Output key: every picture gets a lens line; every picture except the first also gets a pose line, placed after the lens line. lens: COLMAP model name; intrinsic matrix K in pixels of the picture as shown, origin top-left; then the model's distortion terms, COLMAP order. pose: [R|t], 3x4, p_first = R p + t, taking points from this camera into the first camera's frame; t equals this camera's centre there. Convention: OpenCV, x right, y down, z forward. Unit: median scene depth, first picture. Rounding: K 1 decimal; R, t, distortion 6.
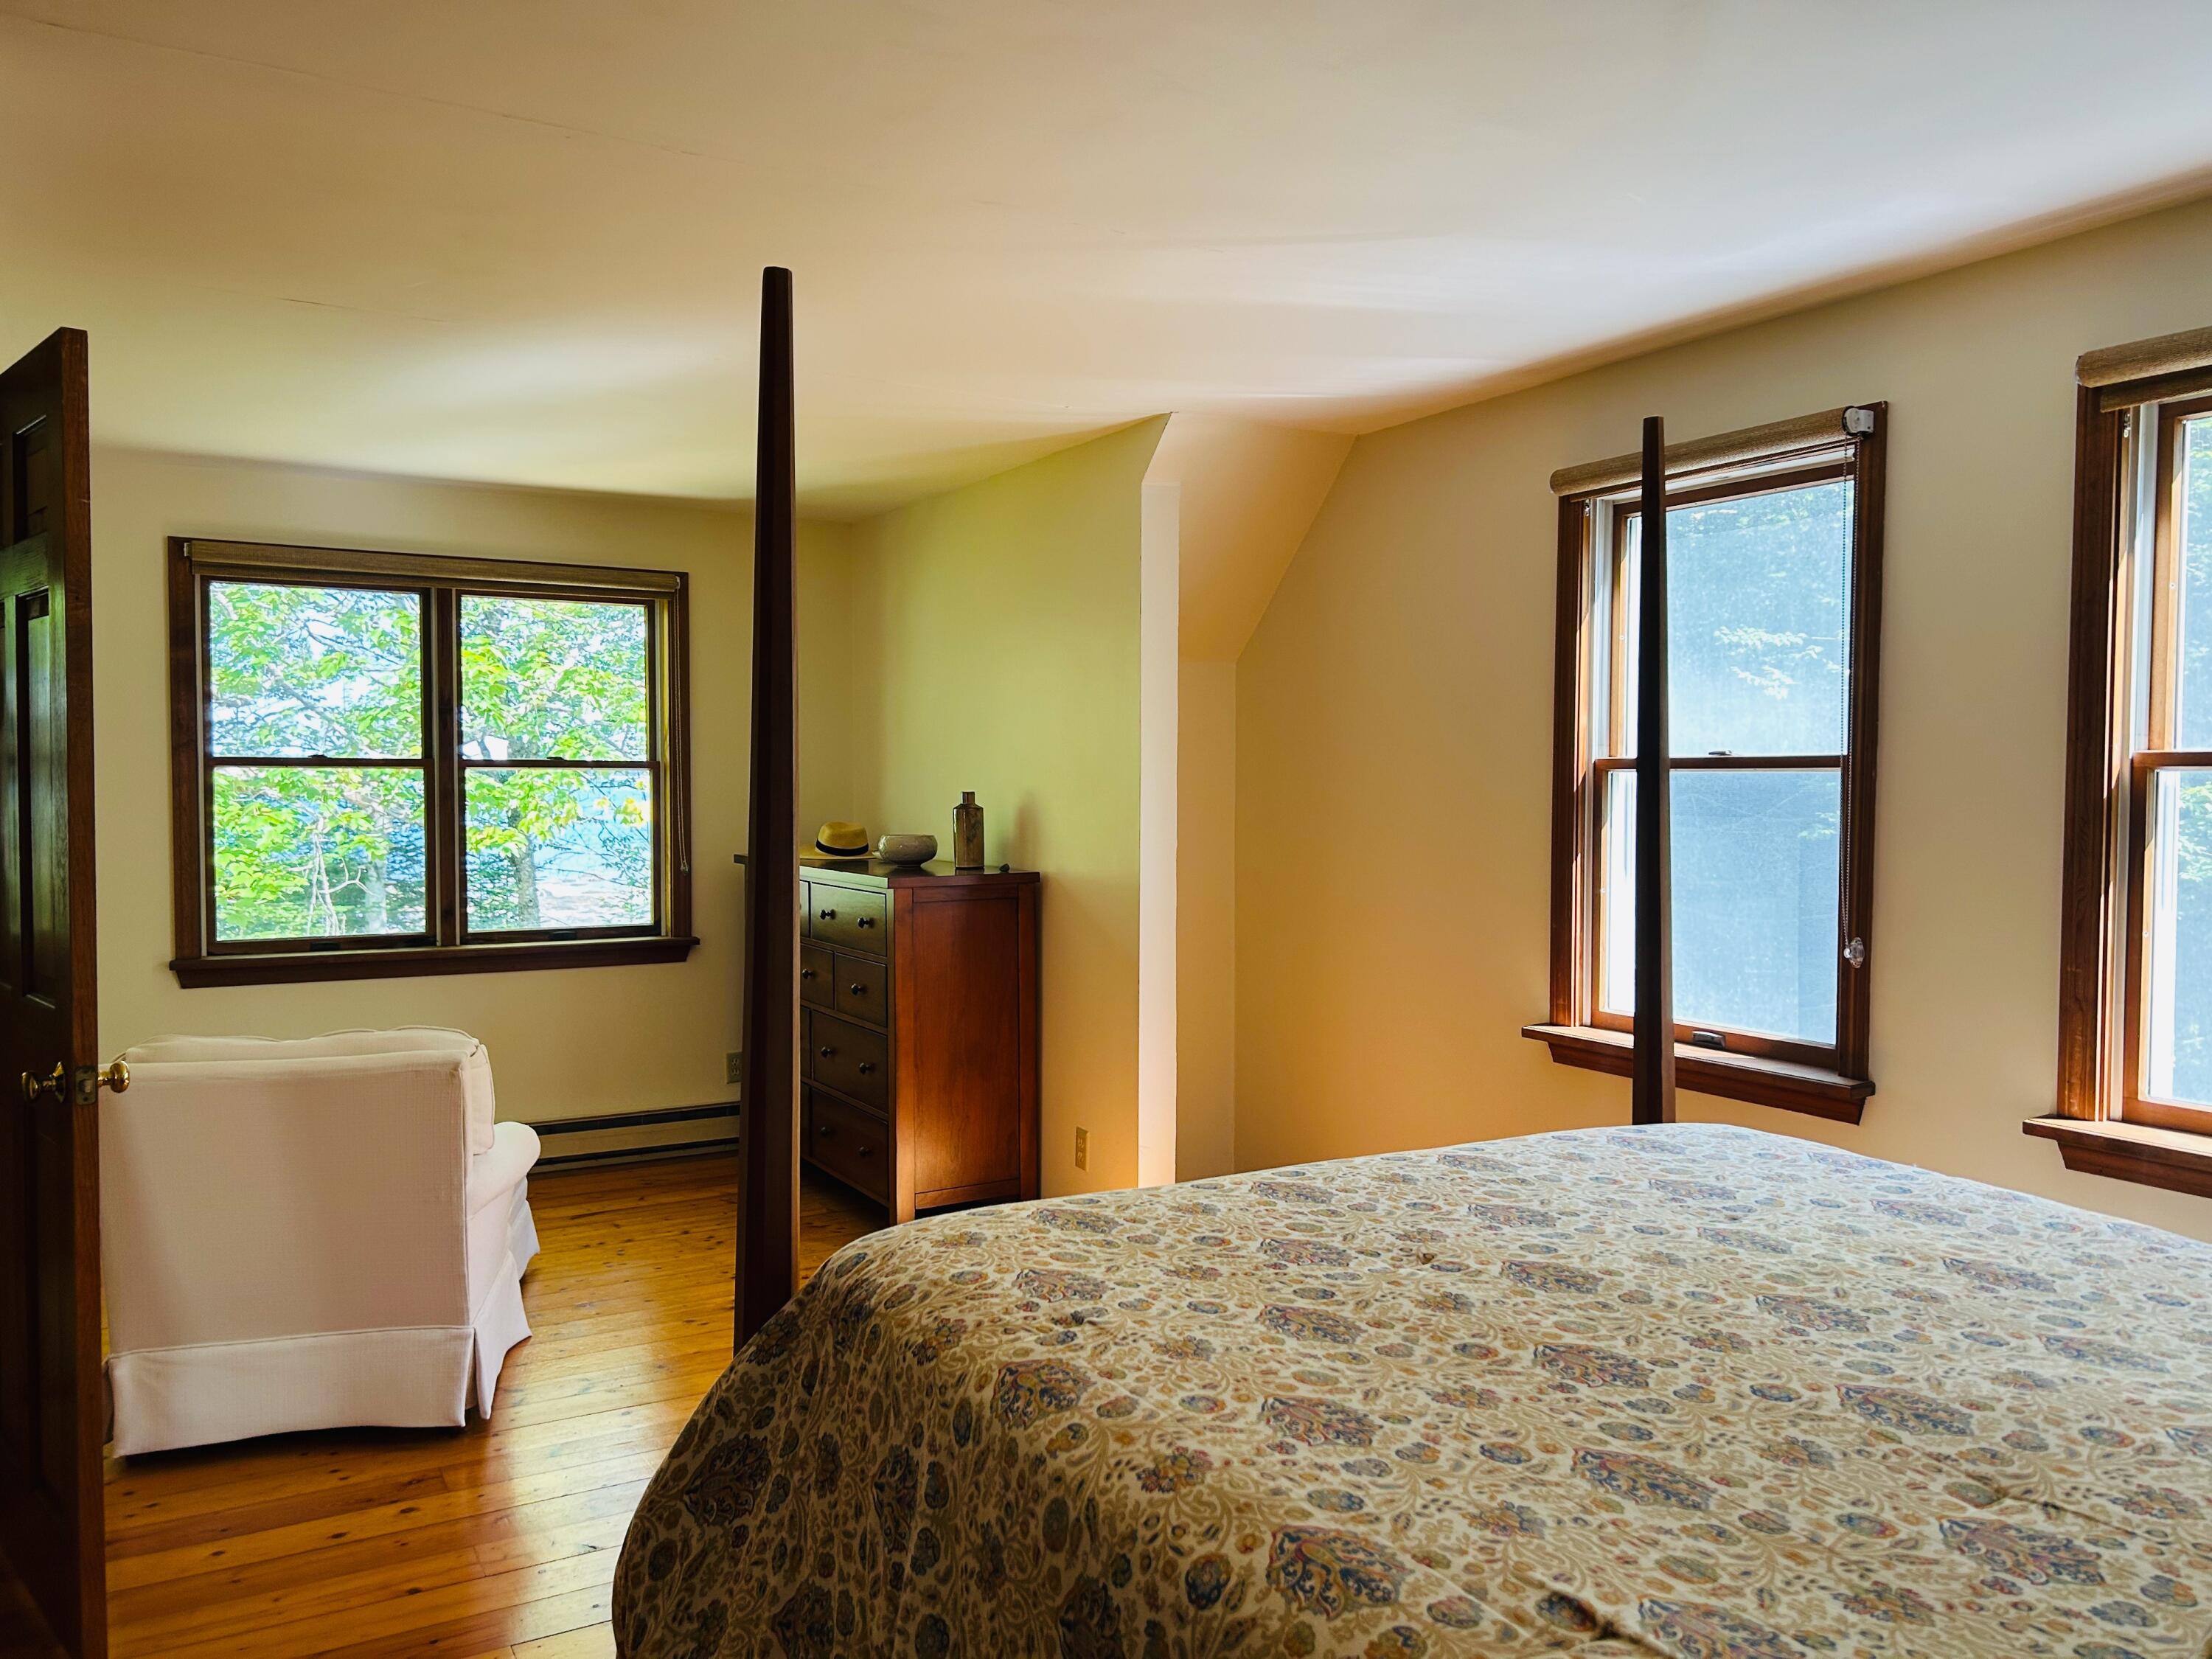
lens RADIAL K [[1645.5, 0, 1114.5], [0, 1645.5, 831.7], [0, 0, 1]] dist [0.069210, -0.080295]
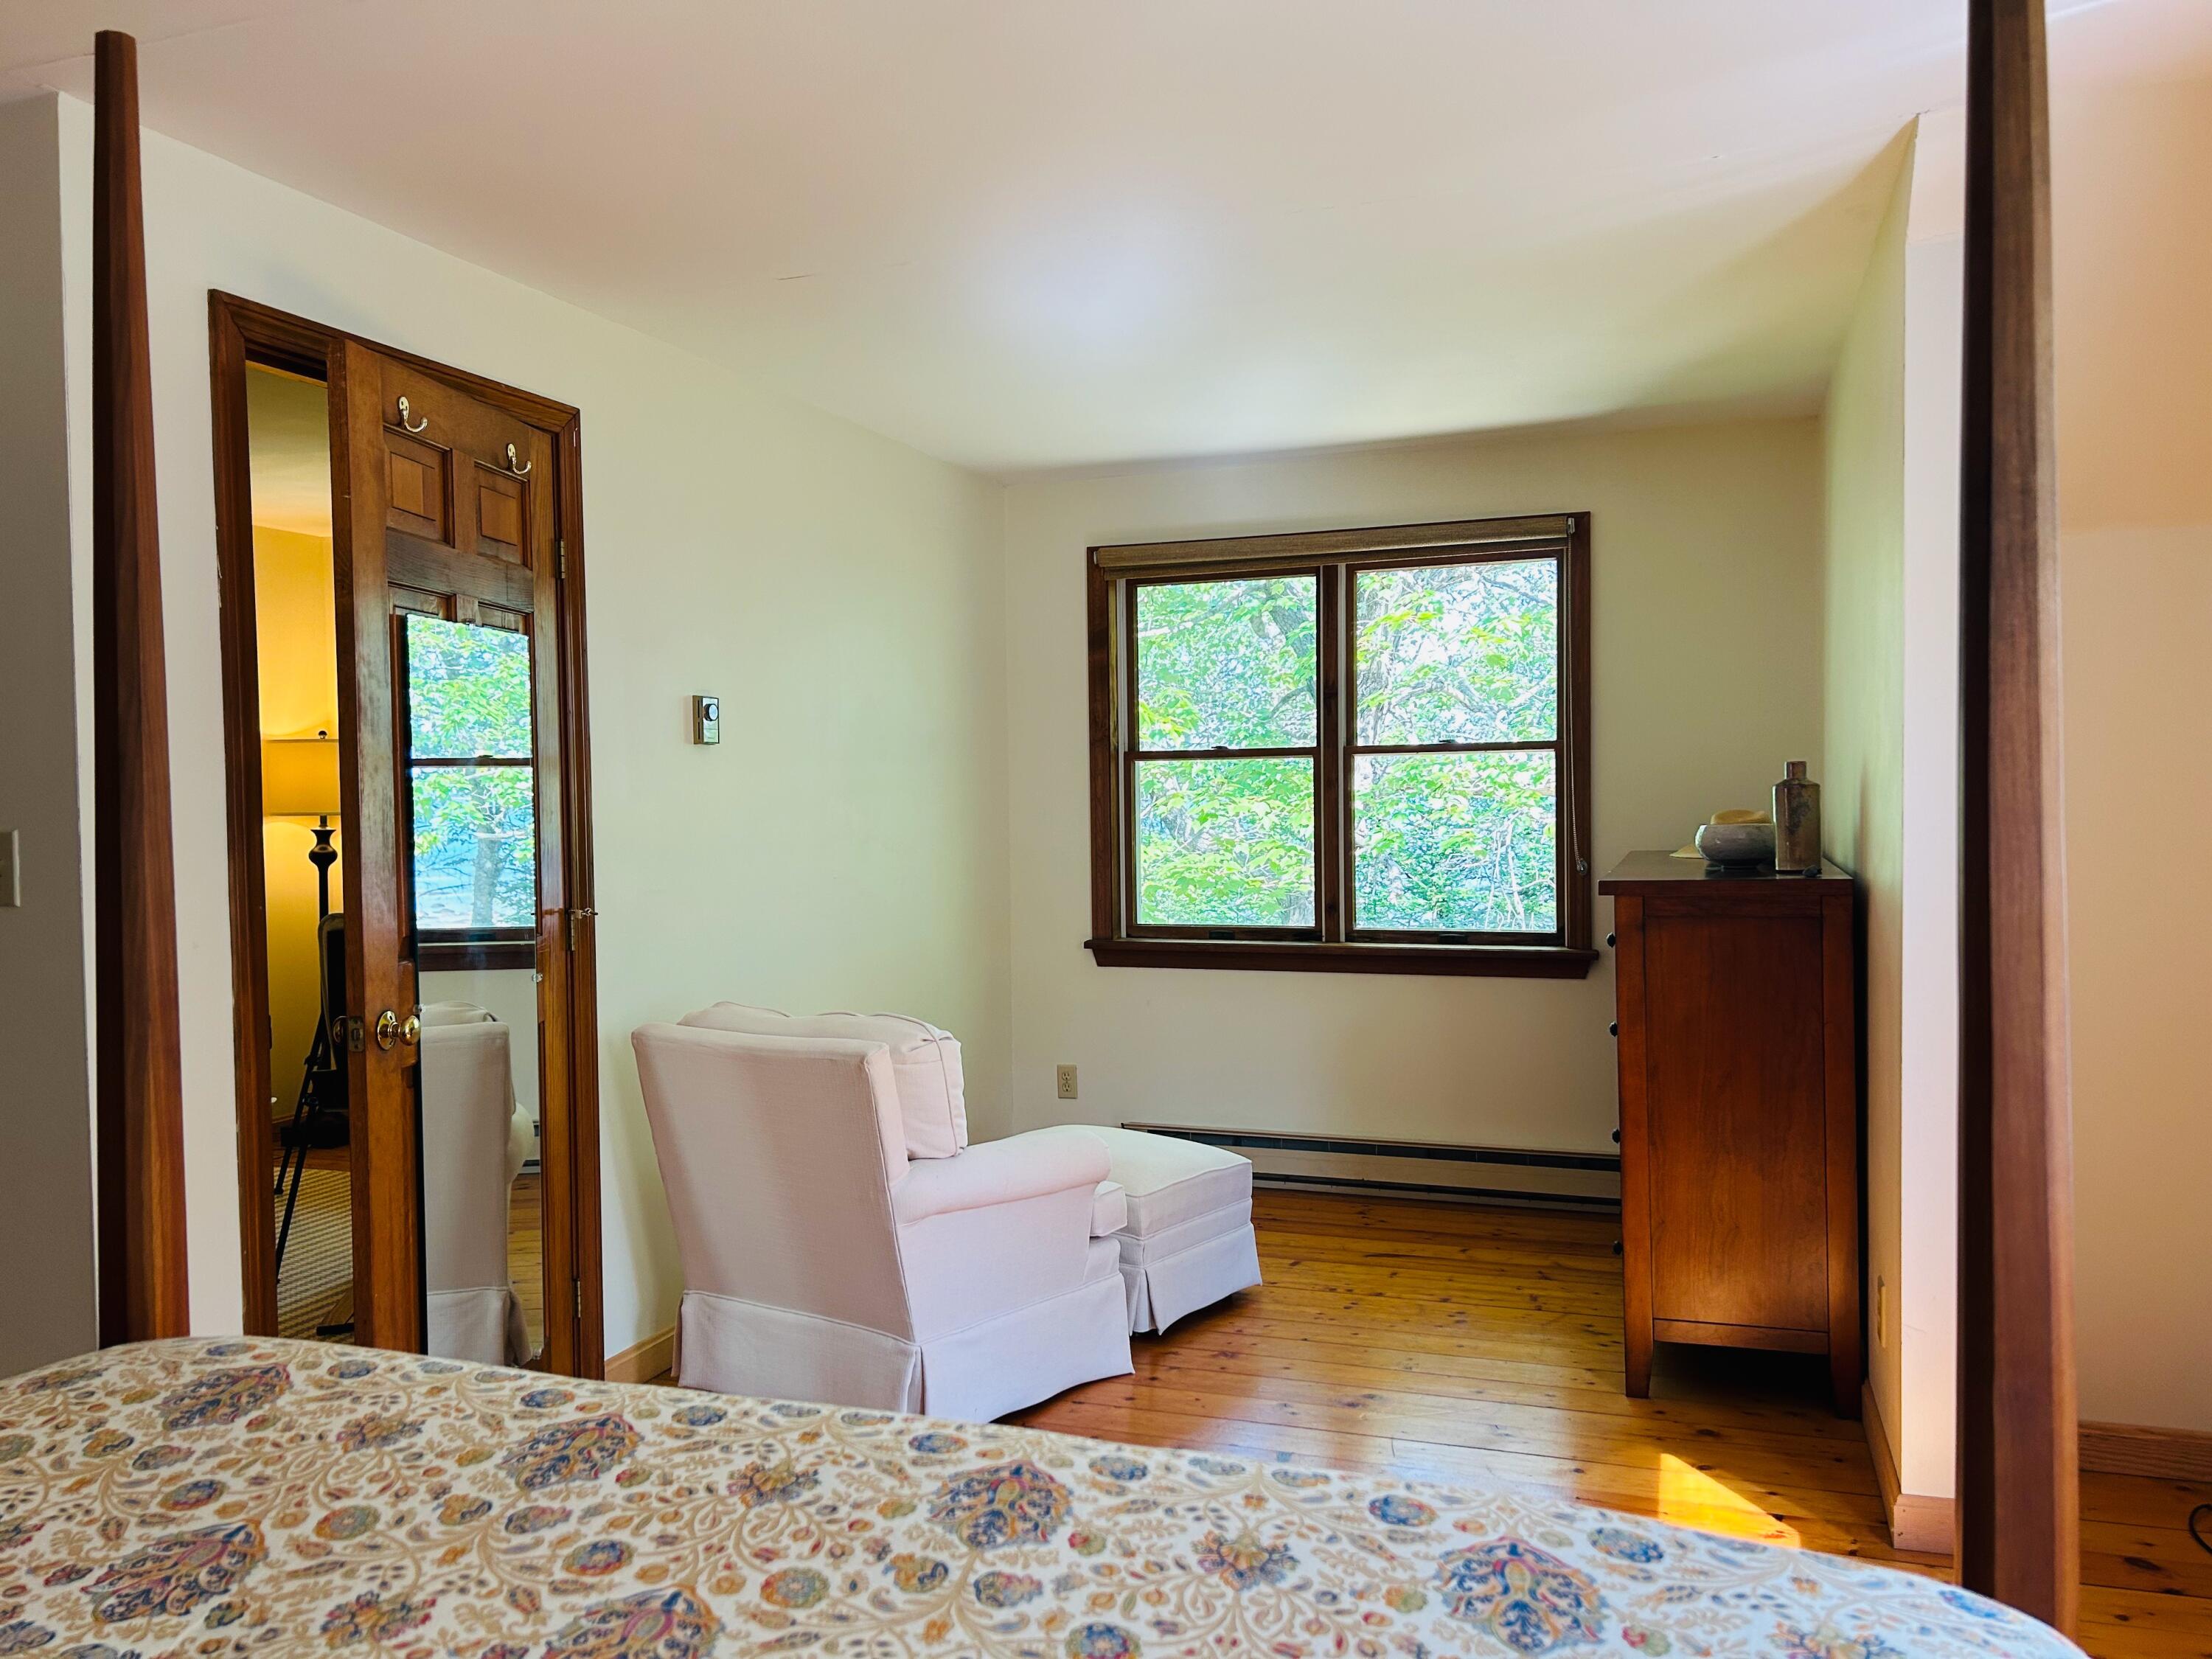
lens RADIAL K [[1645.5, 0, 1103.1], [0, 1645.5, 832.4], [0, 0, 1]] dist [0.069210, -0.080295]
pose [[0.651805, 0.004660, -0.758372, 0.239821], [-0.007109, 0.999975, 0.000035, 0.007256], [0.758353, 0.005368, 0.651822, 0.300360]]
